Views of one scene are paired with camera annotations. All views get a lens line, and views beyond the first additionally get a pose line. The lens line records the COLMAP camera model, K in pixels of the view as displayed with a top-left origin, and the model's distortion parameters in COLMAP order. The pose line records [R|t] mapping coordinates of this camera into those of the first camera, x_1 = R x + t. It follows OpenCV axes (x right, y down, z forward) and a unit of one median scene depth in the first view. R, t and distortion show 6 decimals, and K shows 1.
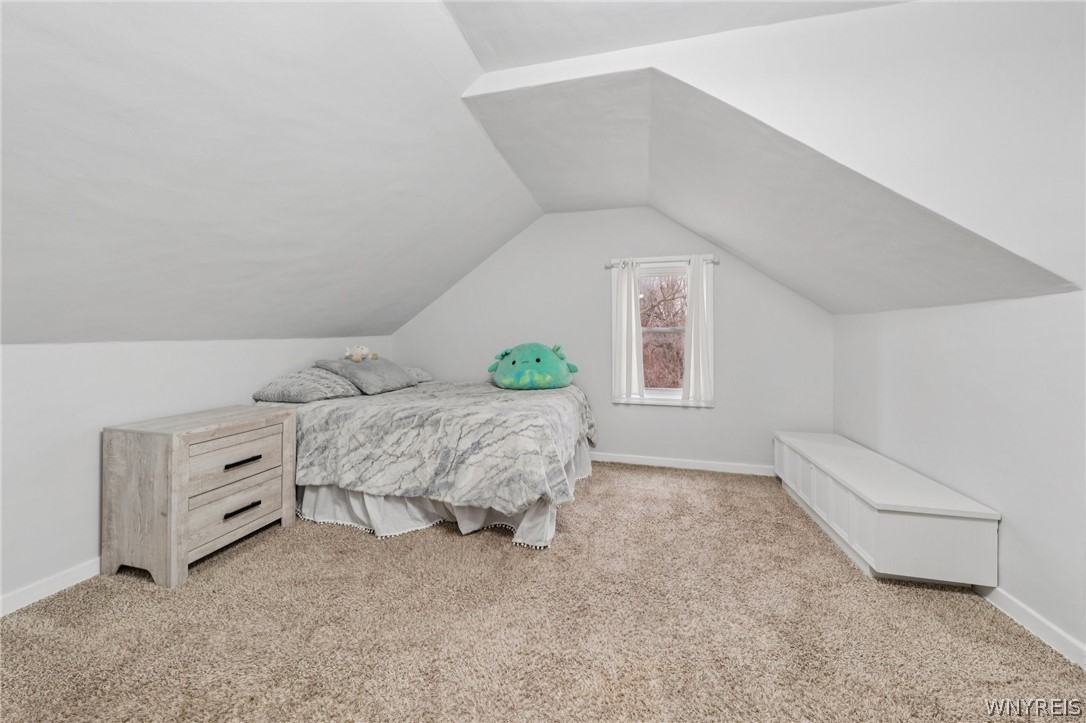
lens RADIAL K [[376.6, 0, 540.4], [0, 376.6, 338.0], [0, 0, 1]] dist [-0.002037, -0.000010]
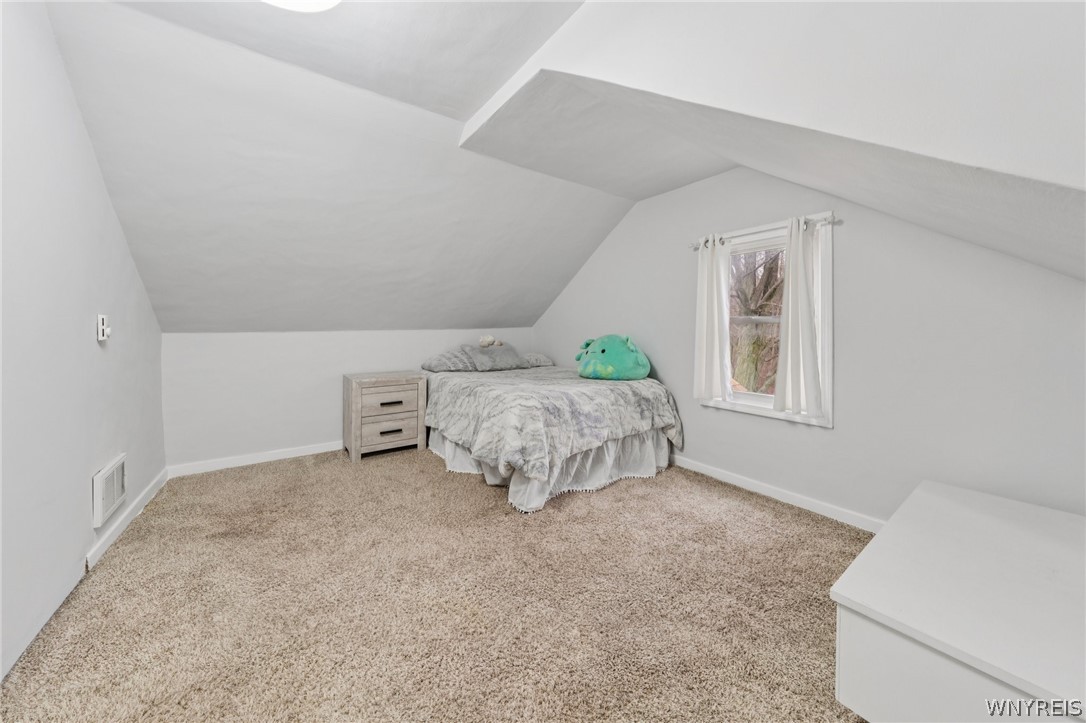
lens RADIAL K [[376.6, 0, 540.4], [0, 376.6, 338.0], [0, 0, 1]] dist [-0.002037, -0.000010]
pose [[0.757699, 0.017782, -0.652362, 0.688667], [-0.004402, 0.999745, 0.022139, 0.002613], [0.652590, -0.013903, 0.757584, 0.154635]]
